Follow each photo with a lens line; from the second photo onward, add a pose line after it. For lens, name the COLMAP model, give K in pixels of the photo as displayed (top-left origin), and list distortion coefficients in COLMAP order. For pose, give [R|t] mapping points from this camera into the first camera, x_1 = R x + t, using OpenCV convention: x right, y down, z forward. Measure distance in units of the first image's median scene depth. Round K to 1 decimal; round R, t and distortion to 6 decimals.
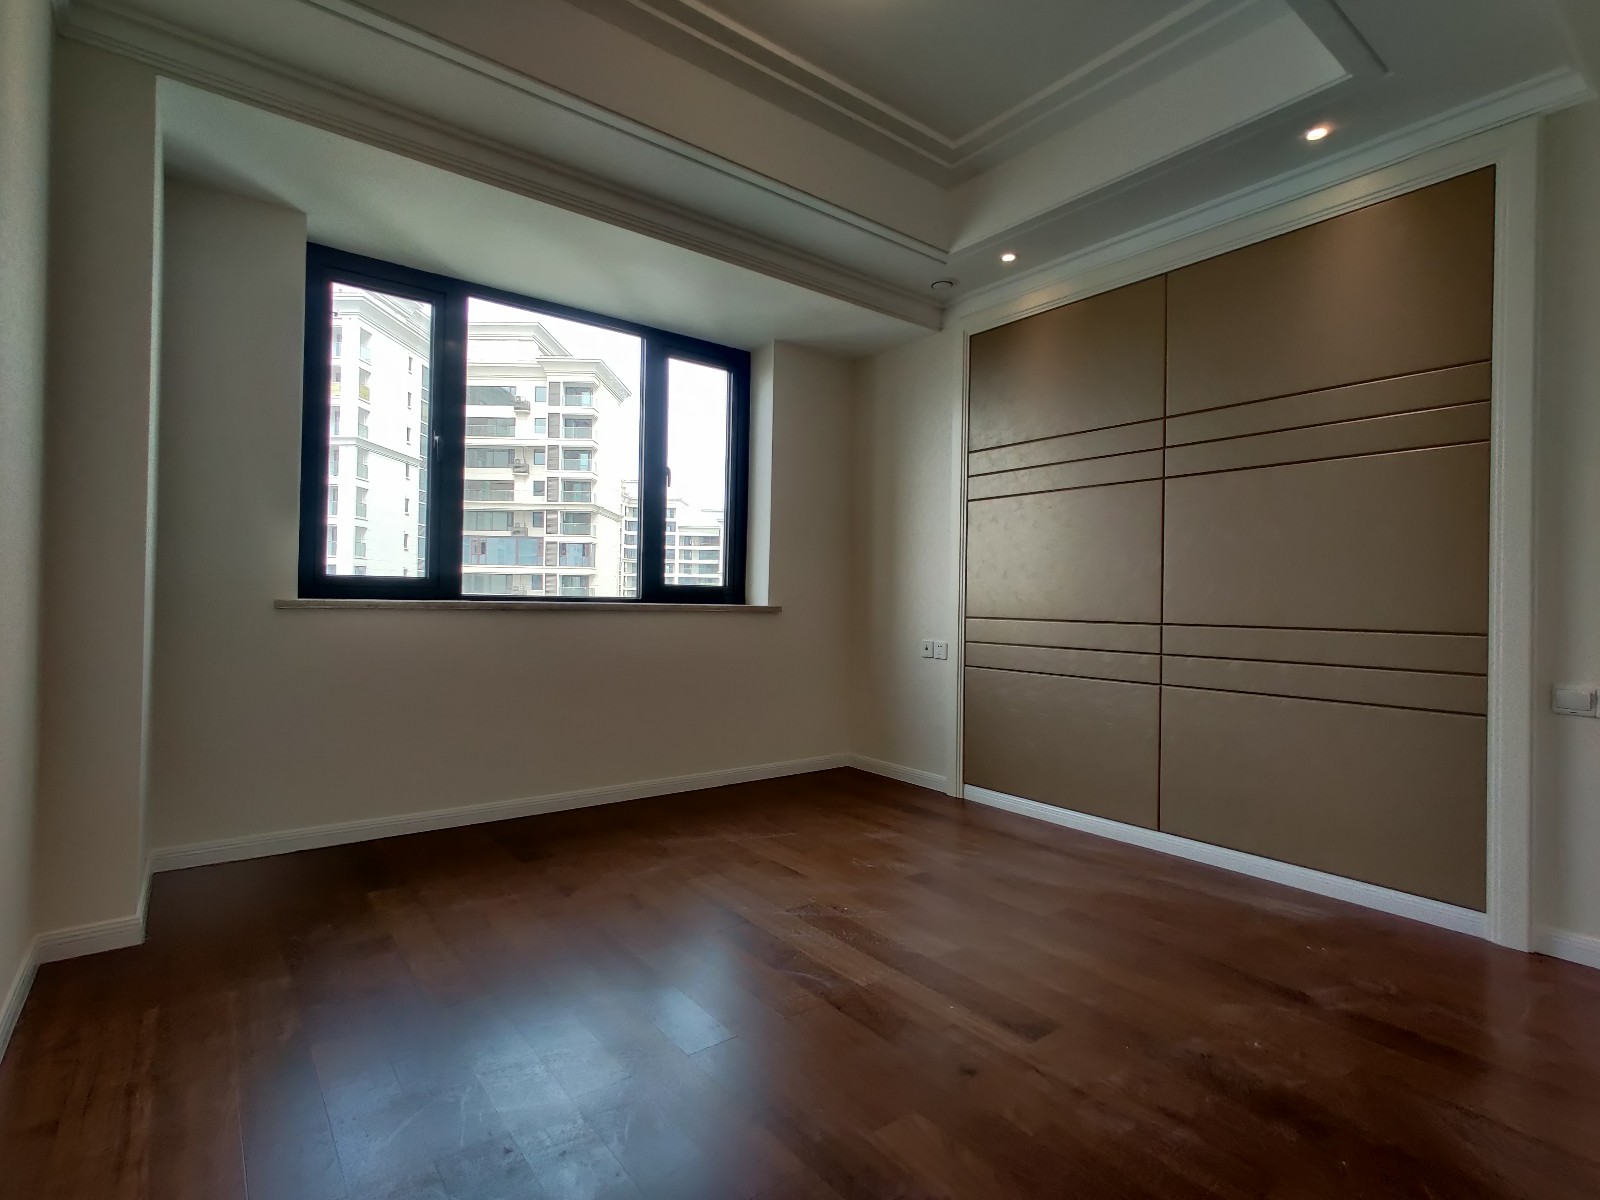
lens RADIAL K [[788.3, 0, 811.4], [0, 788.3, 601.4], [0, 0, 1]] dist [0.003794, 0.000533]
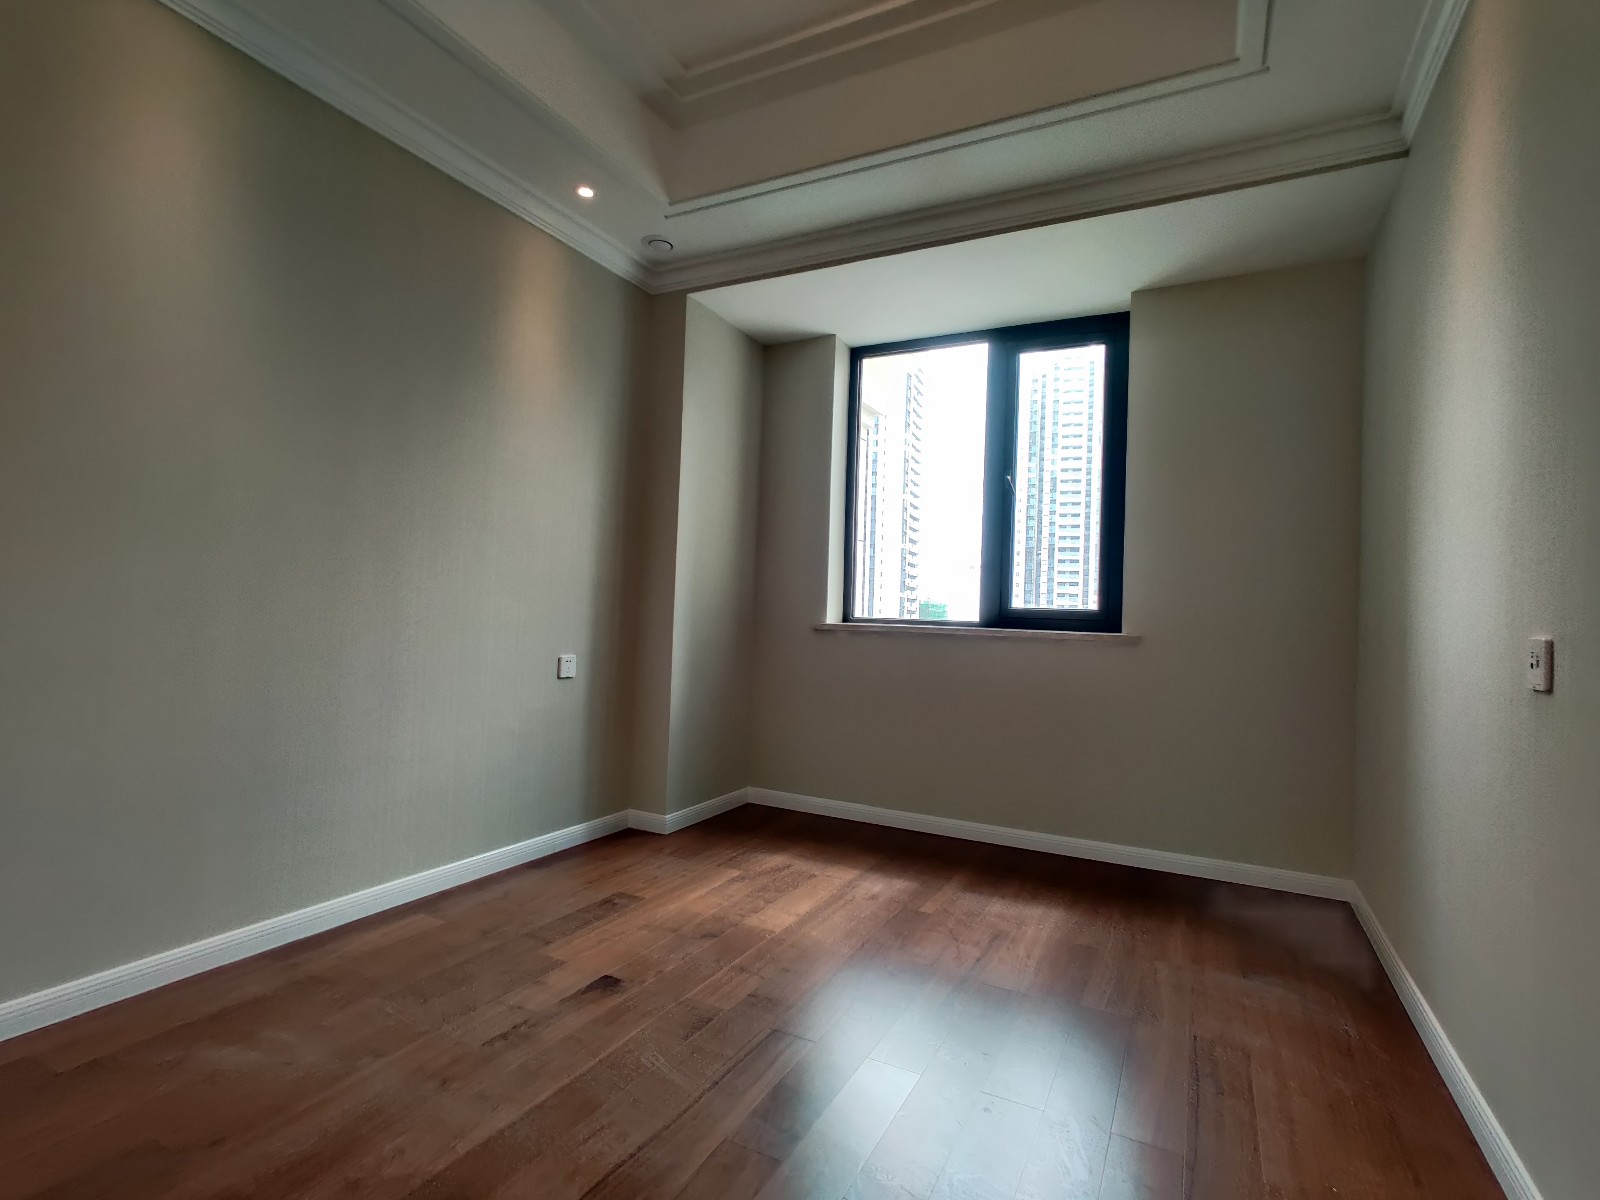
lens RADIAL K [[788.3, 0, 804.3], [0, 788.3, 600.3], [0, 0, 1]] dist [0.003794, 0.000533]
pose [[0.420238, -0.021107, -0.907168, 0.609565], [-0.028554, 0.998927, -0.036469, 0.009928], [0.906965, 0.041229, 0.419184, 0.478388]]
